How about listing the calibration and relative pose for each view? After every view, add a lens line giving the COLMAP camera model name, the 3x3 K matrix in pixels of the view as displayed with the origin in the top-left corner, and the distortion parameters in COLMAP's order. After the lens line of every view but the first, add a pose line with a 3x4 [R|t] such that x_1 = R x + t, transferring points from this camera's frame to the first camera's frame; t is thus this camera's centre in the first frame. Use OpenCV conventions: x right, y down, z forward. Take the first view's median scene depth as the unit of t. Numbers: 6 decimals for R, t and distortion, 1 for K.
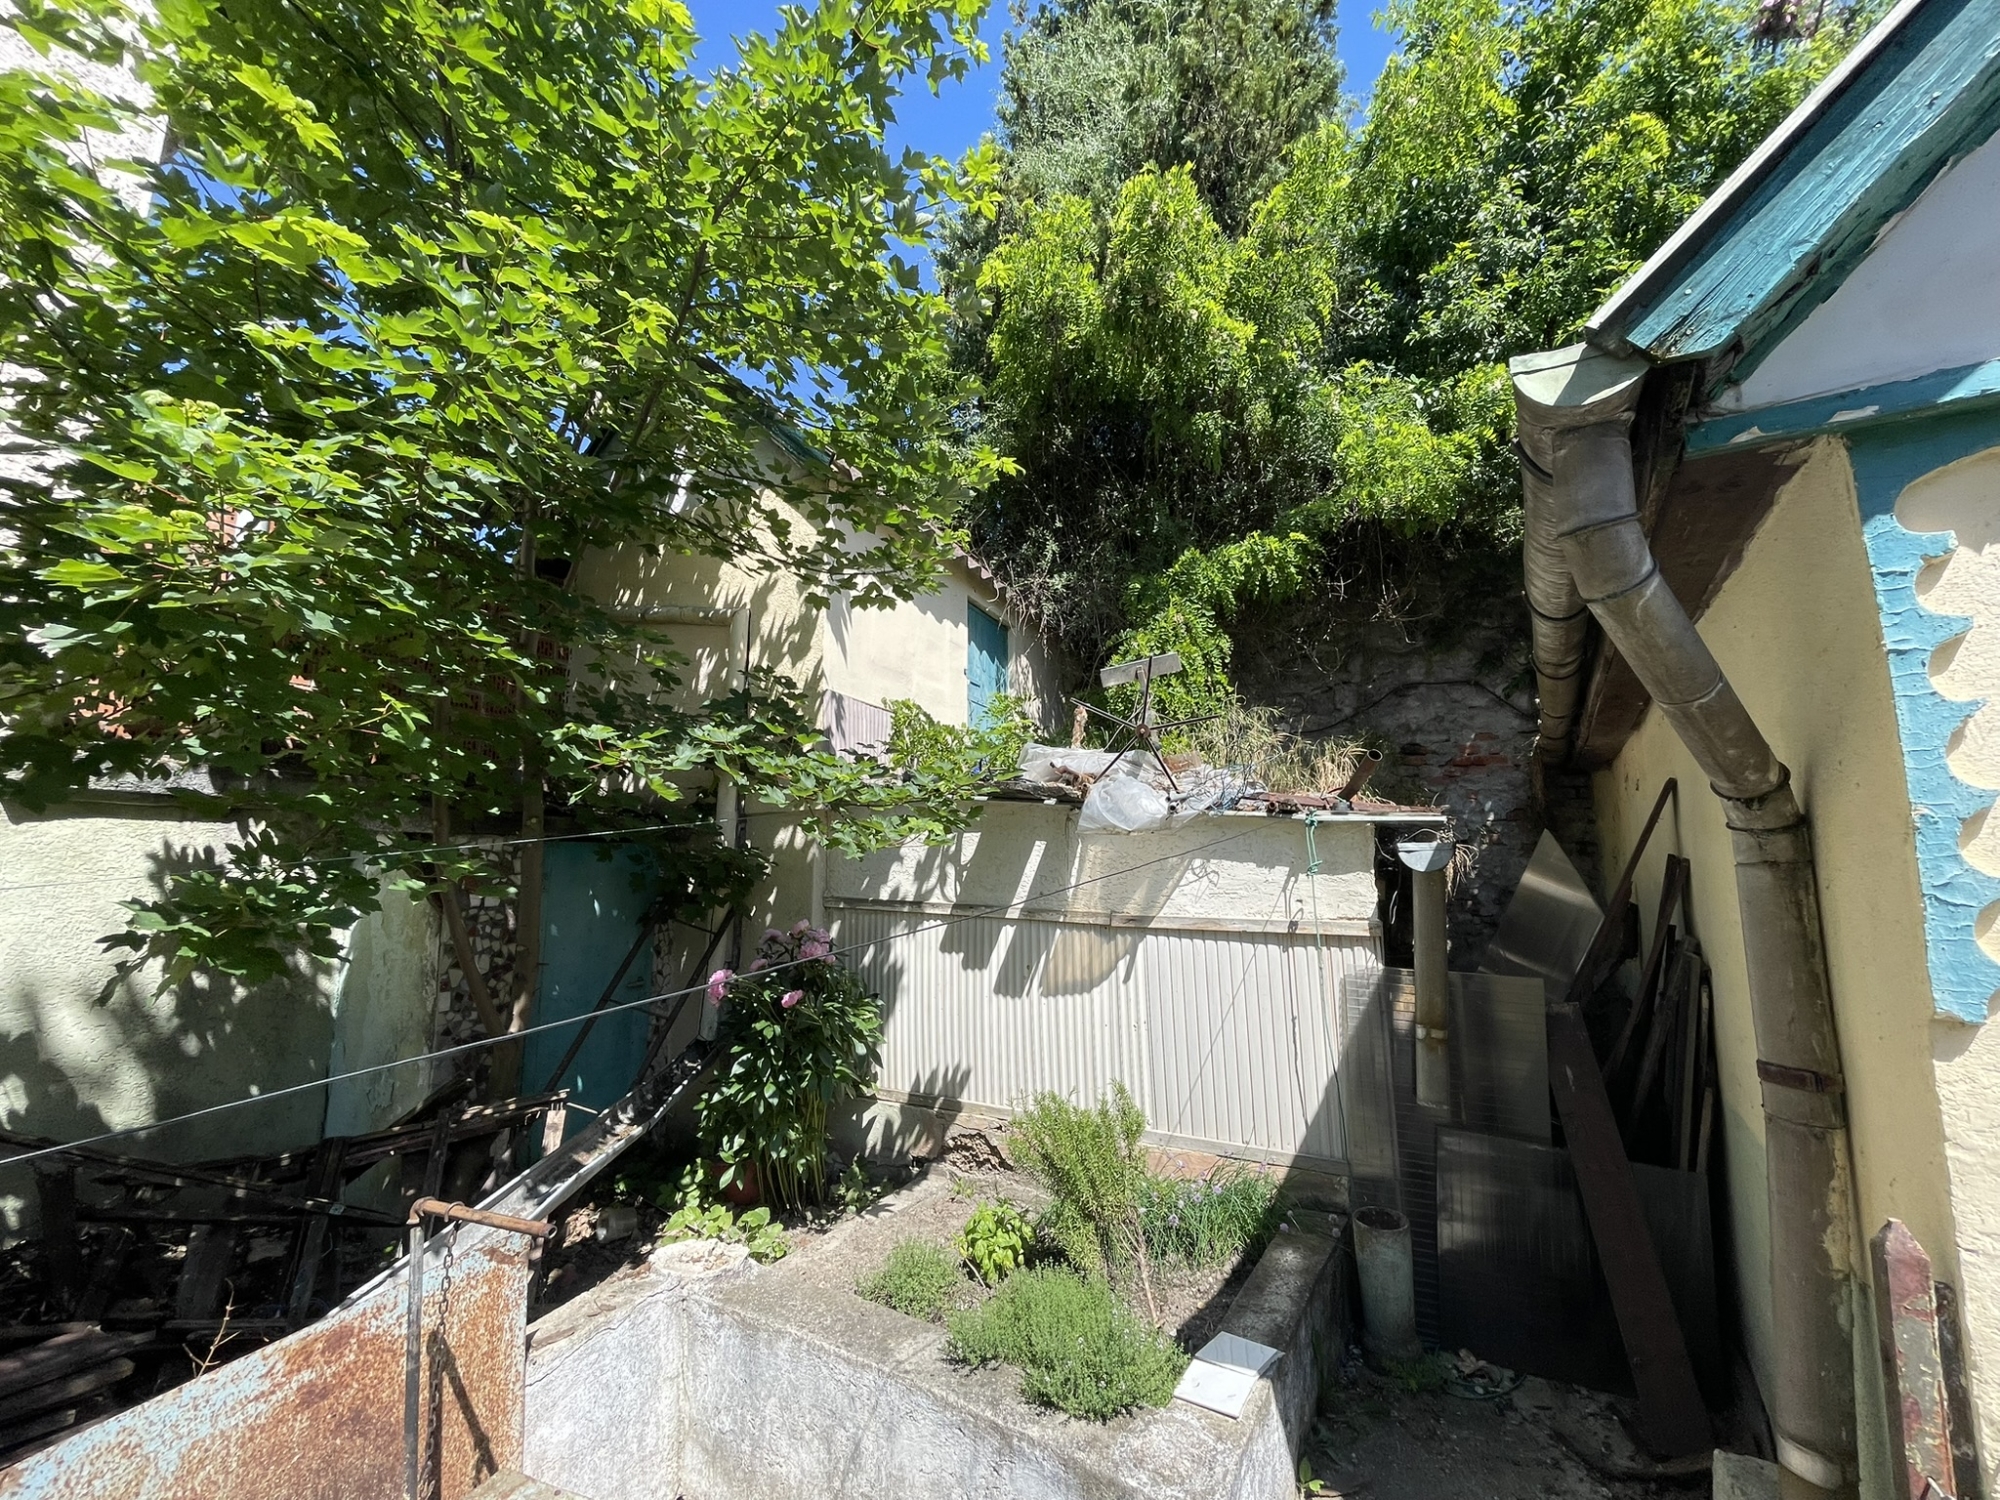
lens RADIAL K [[813.3, 0, 1003.5], [0, 813.3, 747.7], [0, 0, 1]] dist [-0.003356, 0.002243]
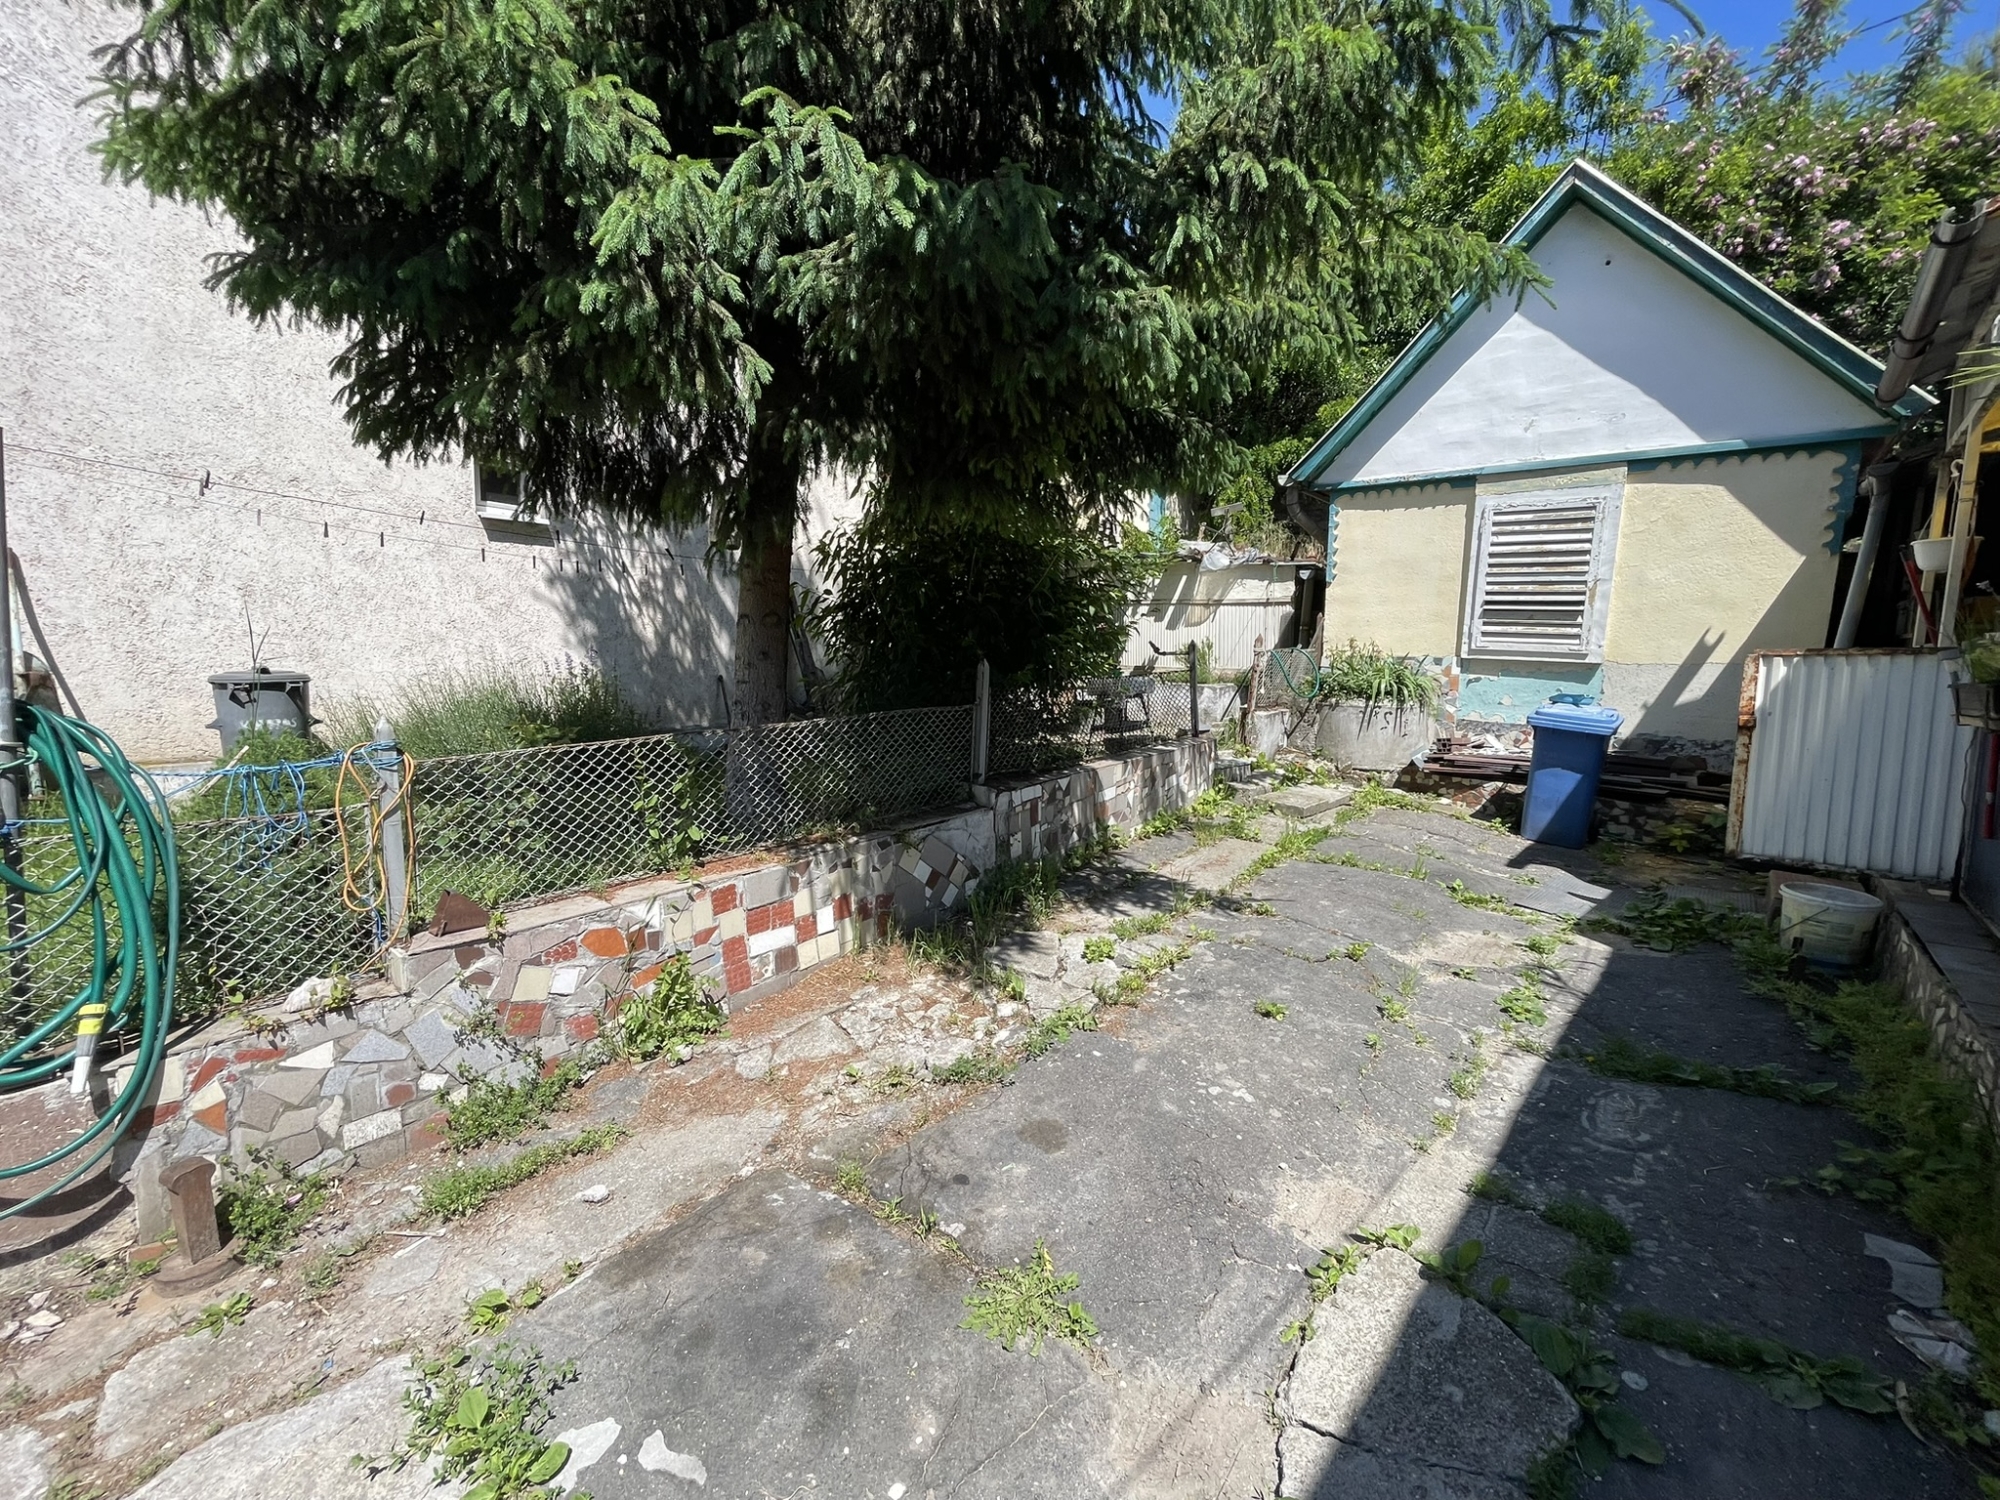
lens RADIAL K [[813.3, 0, 989.1], [0, 813.3, 747.0], [0, 0, 1]] dist [-0.003356, 0.002243]
pose [[0.988926, 0.026991, -0.145936, -0.206289], [0.010416, 0.968275, 0.249670, -0.021253], [0.148045, -0.248425, 0.957271, -2.023392]]
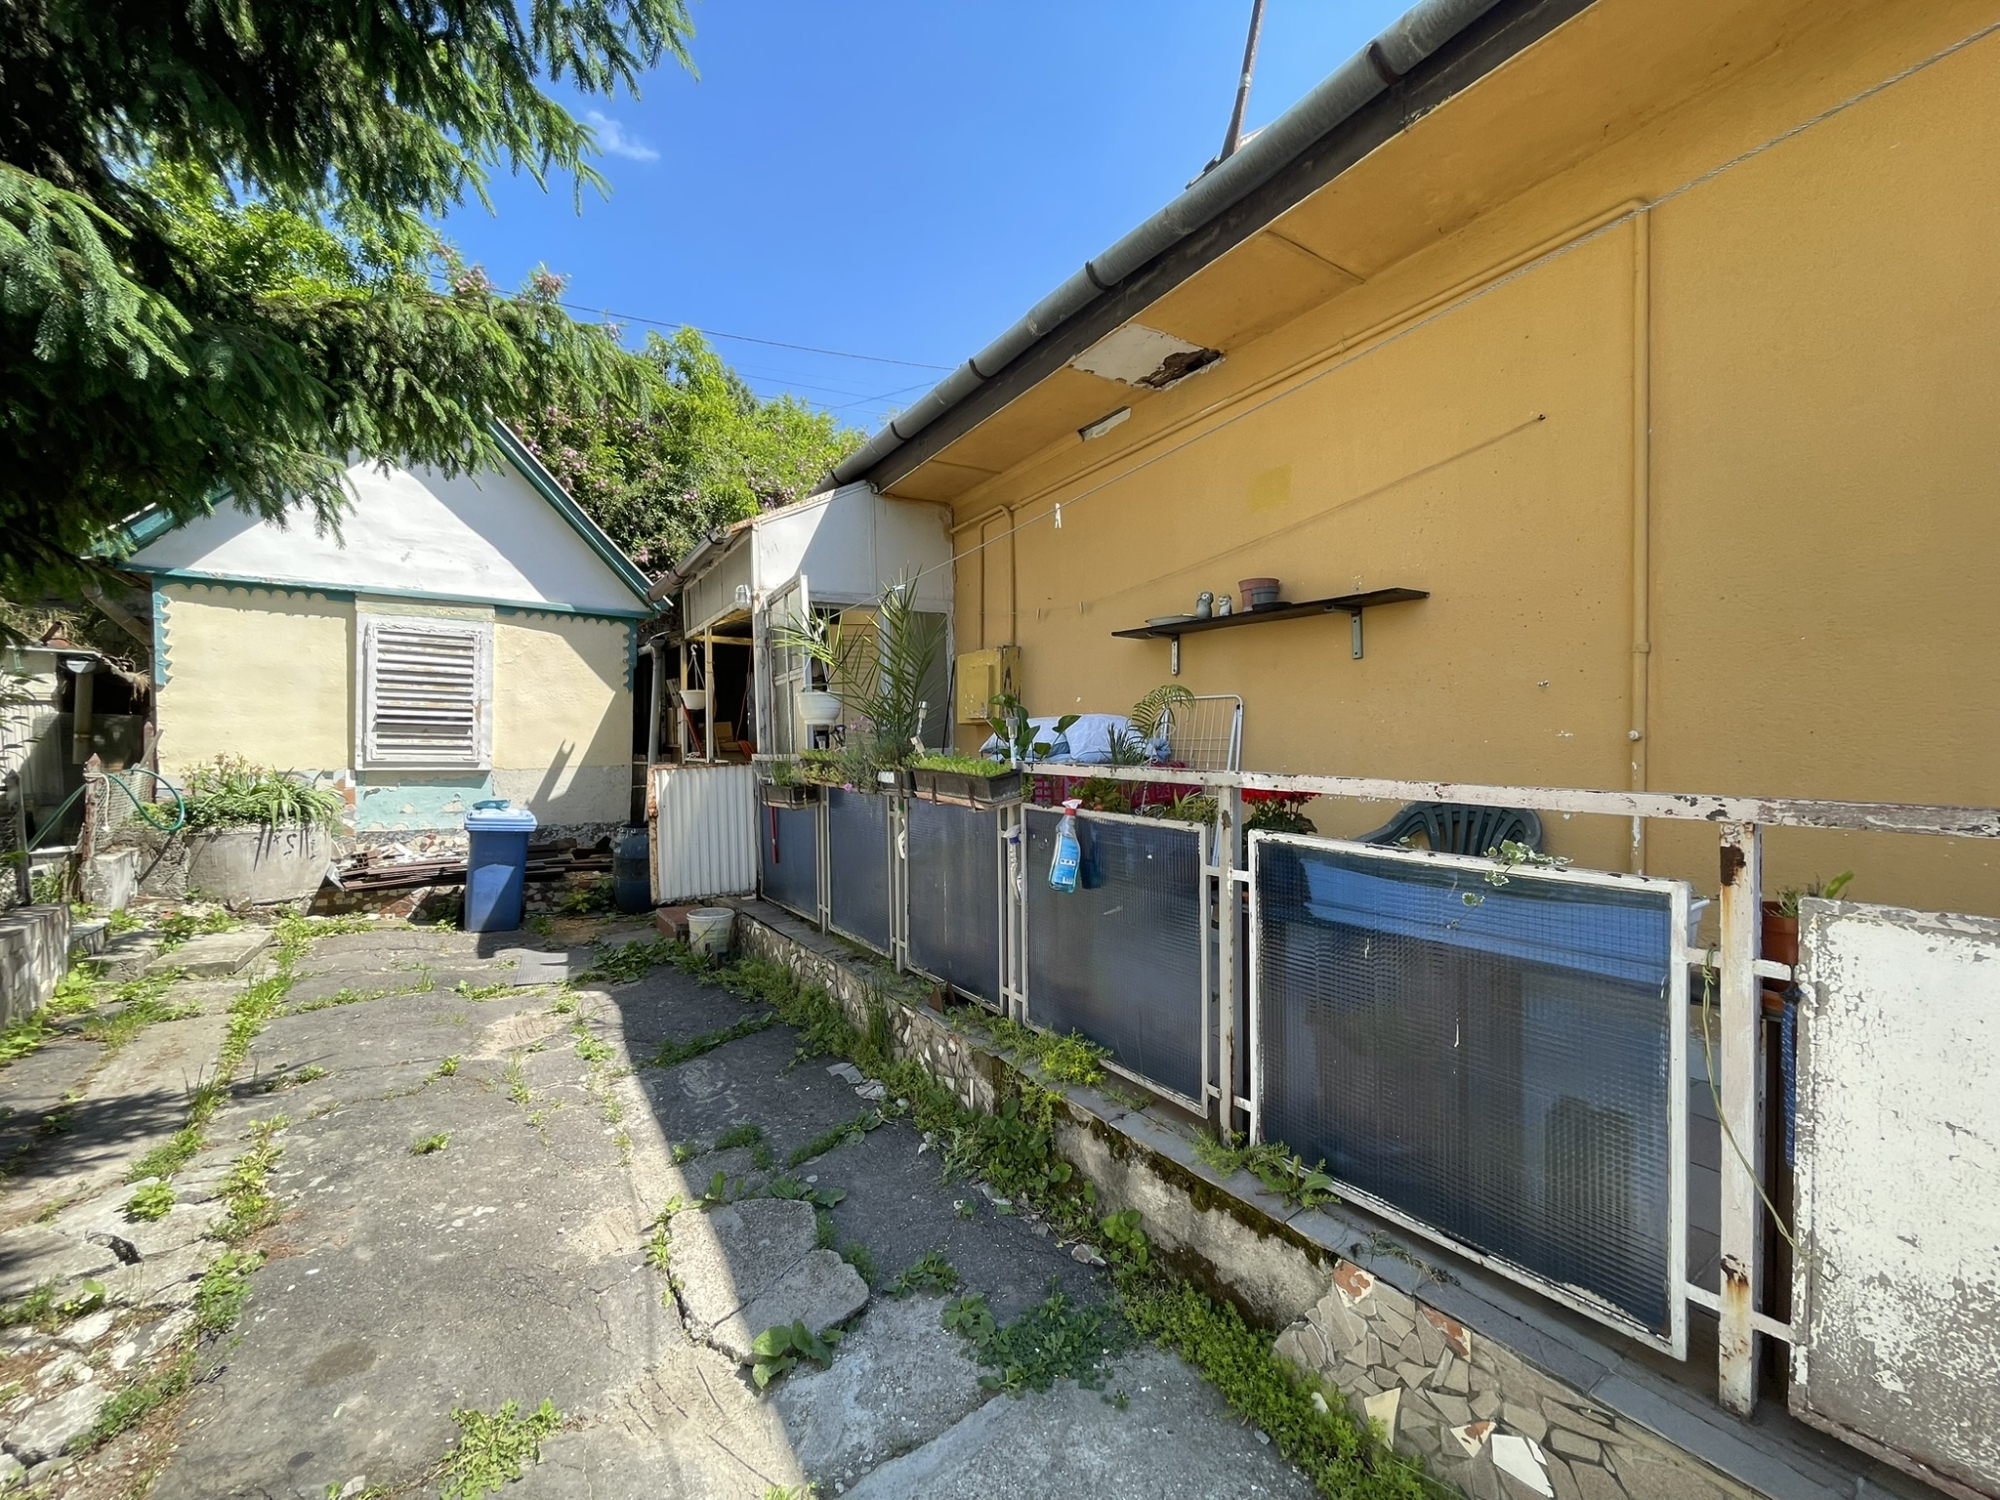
lens RADIAL K [[813.3, 0, 1000.9], [0, 813.3, 748.7], [0, 0, 1]] dist [-0.003356, 0.002243]
pose [[0.384380, -0.018605, 0.922988, -0.568220], [-0.112515, 0.991399, 0.066841, -0.082436], [-0.916293, -0.129542, 0.378980, -2.065281]]
